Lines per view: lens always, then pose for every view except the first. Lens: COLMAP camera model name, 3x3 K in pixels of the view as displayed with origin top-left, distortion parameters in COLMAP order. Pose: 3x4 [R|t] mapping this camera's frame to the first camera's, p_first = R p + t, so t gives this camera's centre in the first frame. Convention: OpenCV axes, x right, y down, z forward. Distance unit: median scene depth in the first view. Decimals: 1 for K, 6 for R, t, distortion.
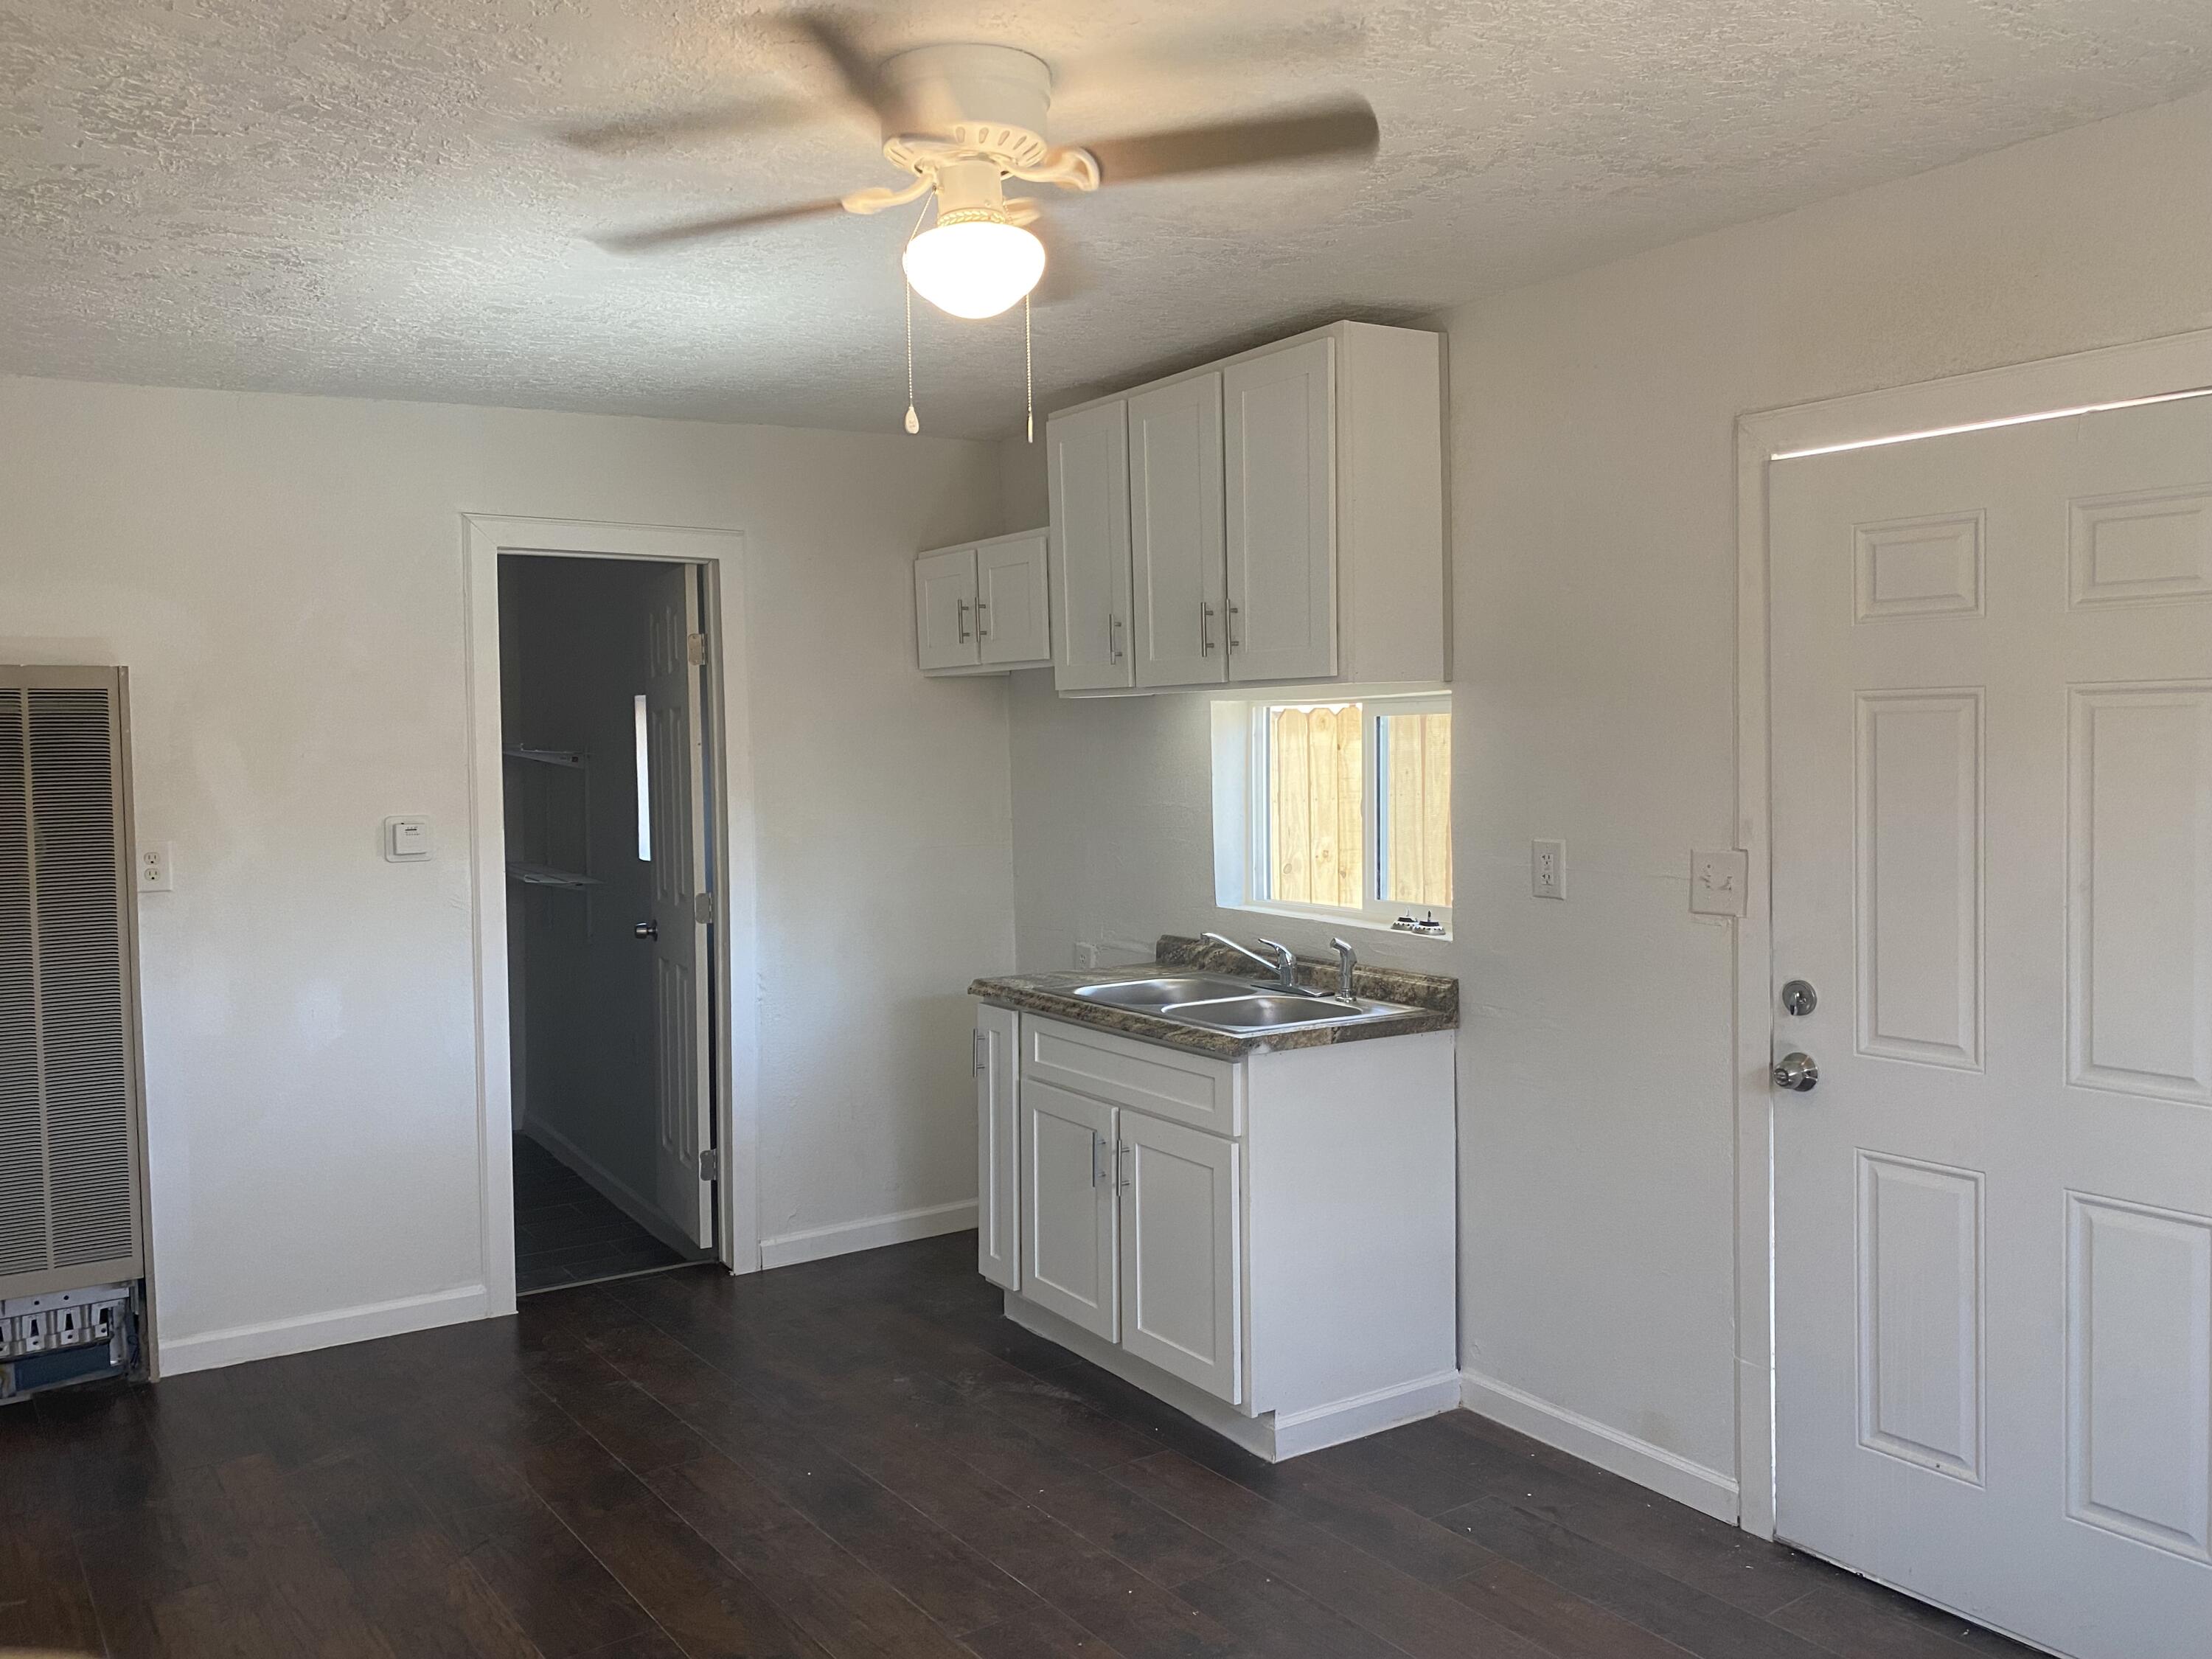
lens RADIAL K [[1696.4, 0, 1066.9], [0, 1696.4, 828.9], [0, 0, 1]] dist [0.060224, -0.054167]
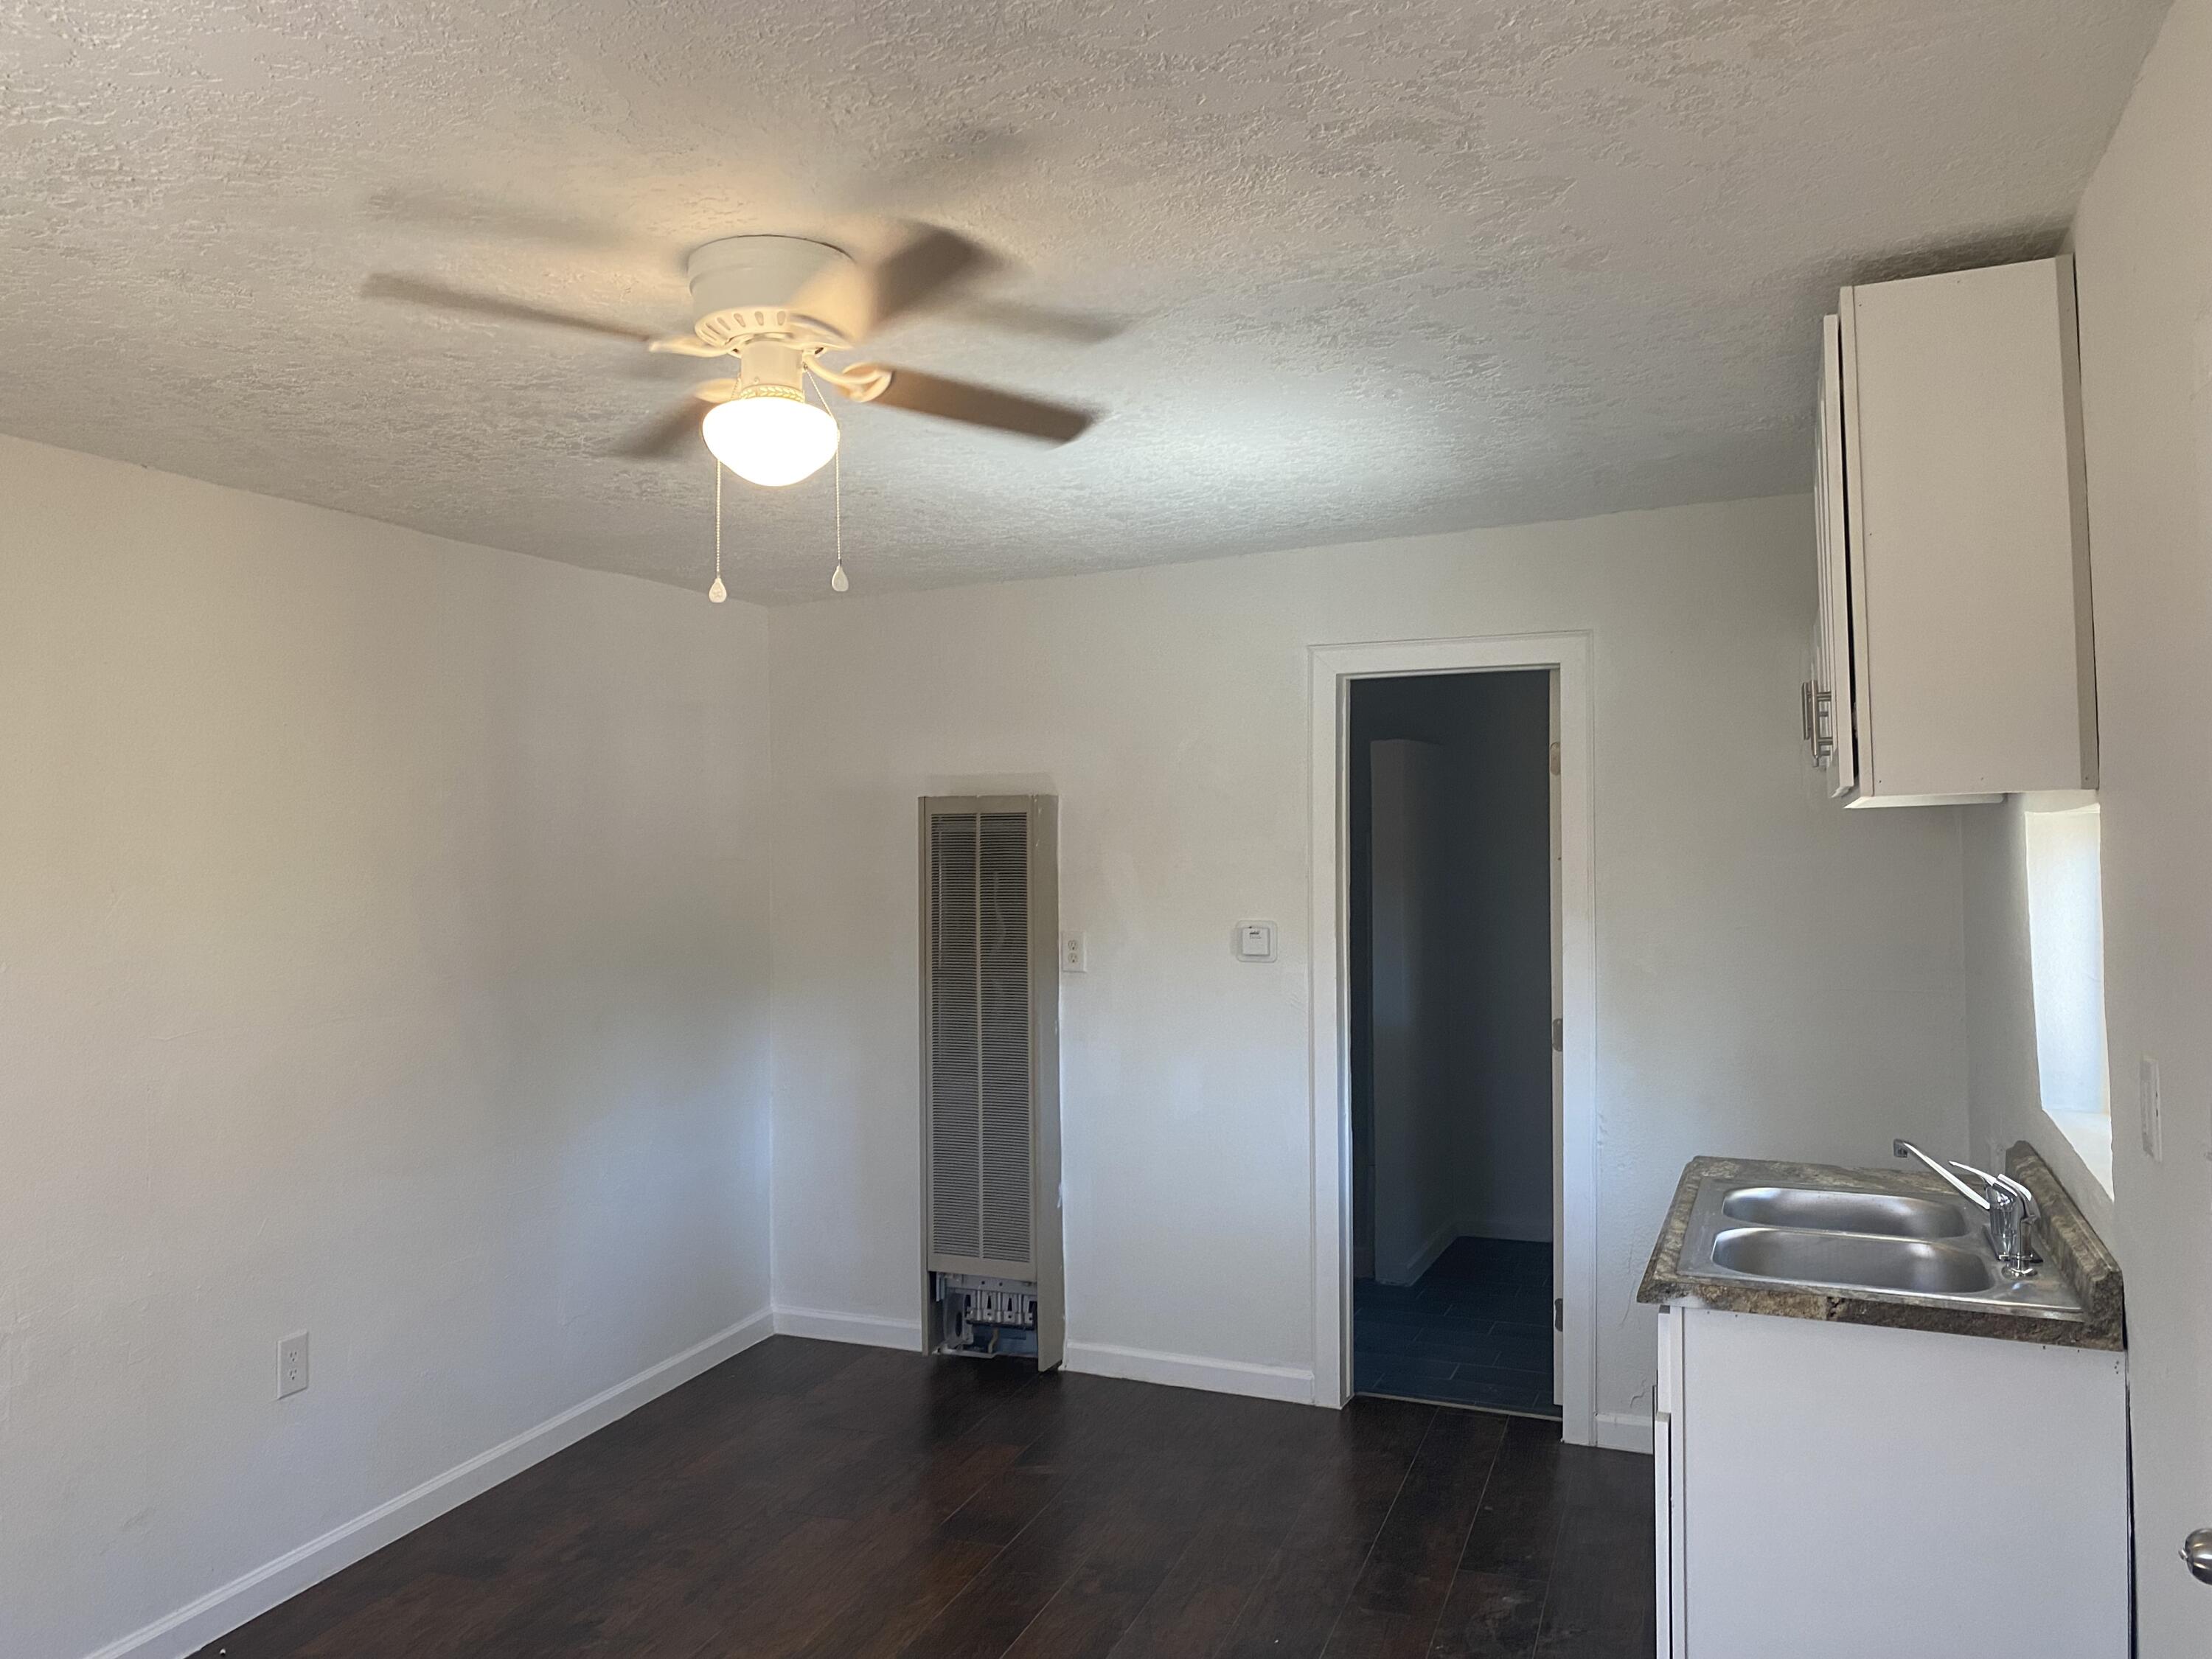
lens RADIAL K [[1685.0, 0, 1105.1], [0, 1685.0, 796.1], [0, 0, 1]] dist [0.030520, -0.024709]
pose [[0.570301, -0.012799, -0.821336, 0.521370], [-0.043738, 0.997987, -0.045922, -0.038782], [0.820271, 0.062113, 0.568593, 0.332867]]
